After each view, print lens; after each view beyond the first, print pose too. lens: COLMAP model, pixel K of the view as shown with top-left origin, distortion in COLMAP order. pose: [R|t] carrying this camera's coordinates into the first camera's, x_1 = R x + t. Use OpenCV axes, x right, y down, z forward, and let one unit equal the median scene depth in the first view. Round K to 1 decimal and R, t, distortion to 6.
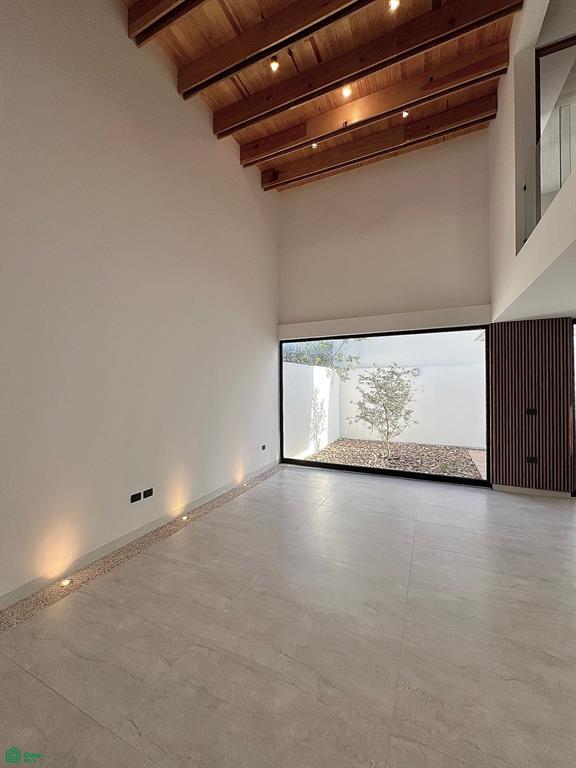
lens RADIAL K [[308.7, 0, 290.2], [0, 308.7, 381.9], [0, 0, 1]] dist [-0.000667, -0.000587]
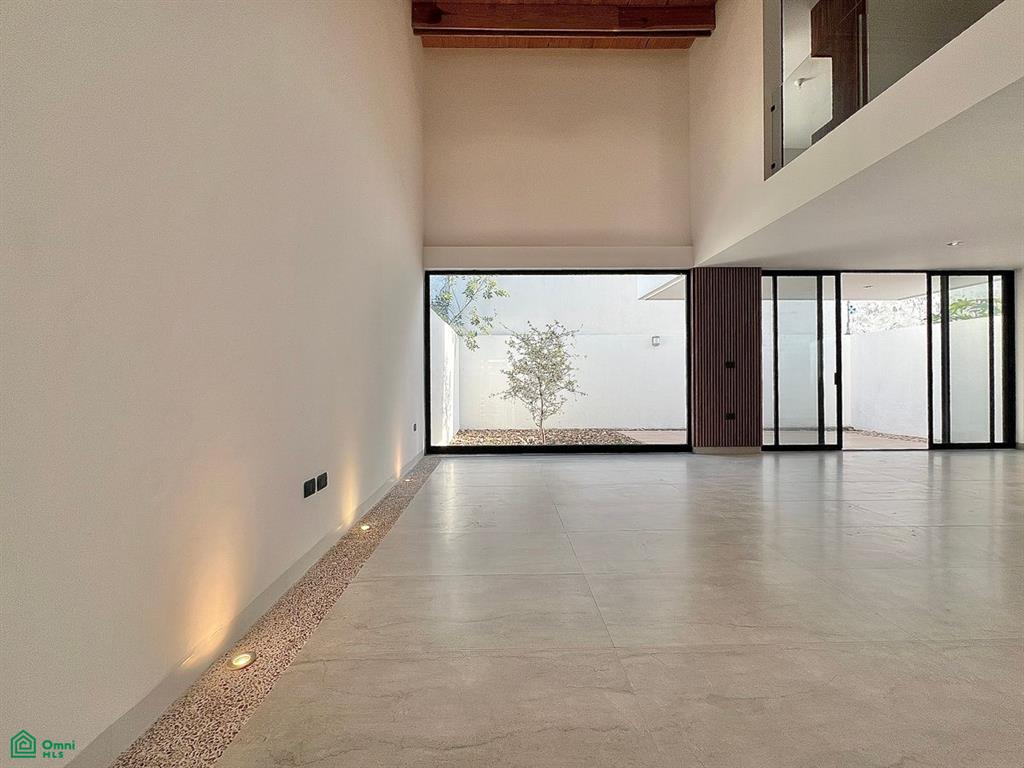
lens RADIAL K [[411.6, 0, 508.3], [0, 411.6, 380.2], [0, 0, 1]] dist [-0.000667, -0.000587]
pose [[0.896781, 0.002124, 0.442469, -0.345562], [-0.002769, 0.999996, 0.000812, 0.131674], [-0.442466, -0.001954, 0.896783, 0.160547]]
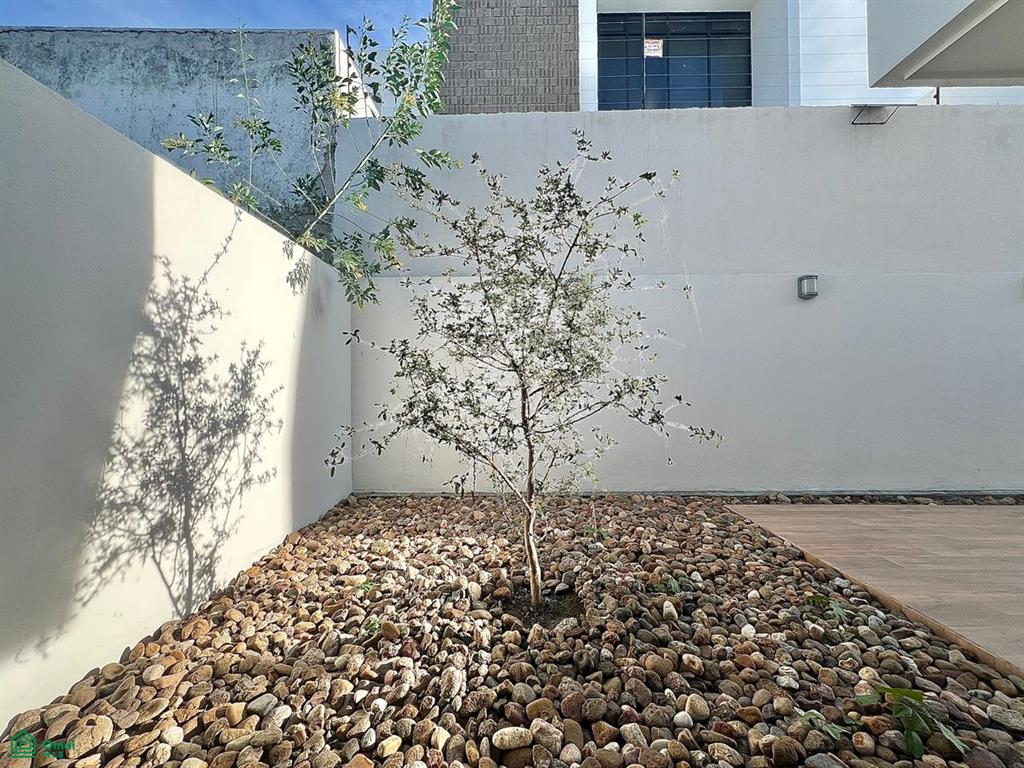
lens RADIAL K [[411.6, 0, 518.9], [0, 411.6, 382.3], [0, 0, 1]] dist [-0.000667, -0.000587]
pose [[0.902387, 0.000442, 0.430927, 0.273475], [-0.003567, 0.999973, 0.006445, 0.135907], [-0.430913, -0.007353, 0.902364, 1.128089]]
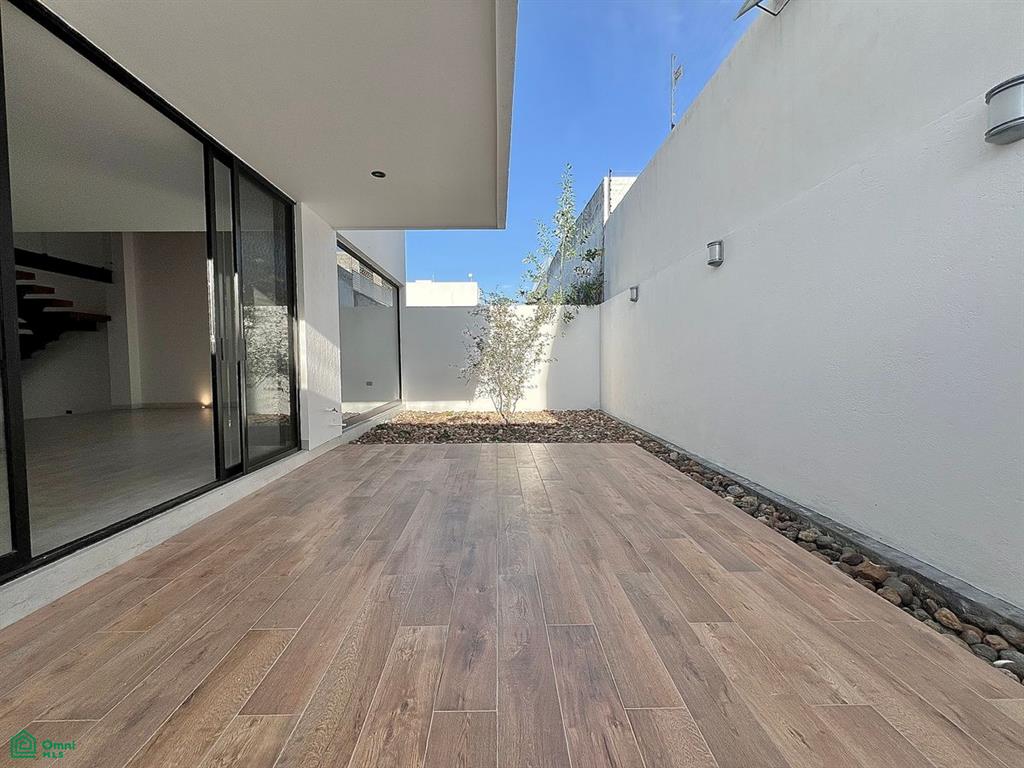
lens RADIAL K [[411.6, 0, 514.6], [0, 411.6, 375.0], [0, 0, 1]] dist [-0.000667, -0.000587]
pose [[0.452404, 0.045029, -0.890676, 1.692534], [-0.001943, 0.998772, 0.049507, 0.134967], [0.891811, -0.020667, 0.451936, 0.955659]]
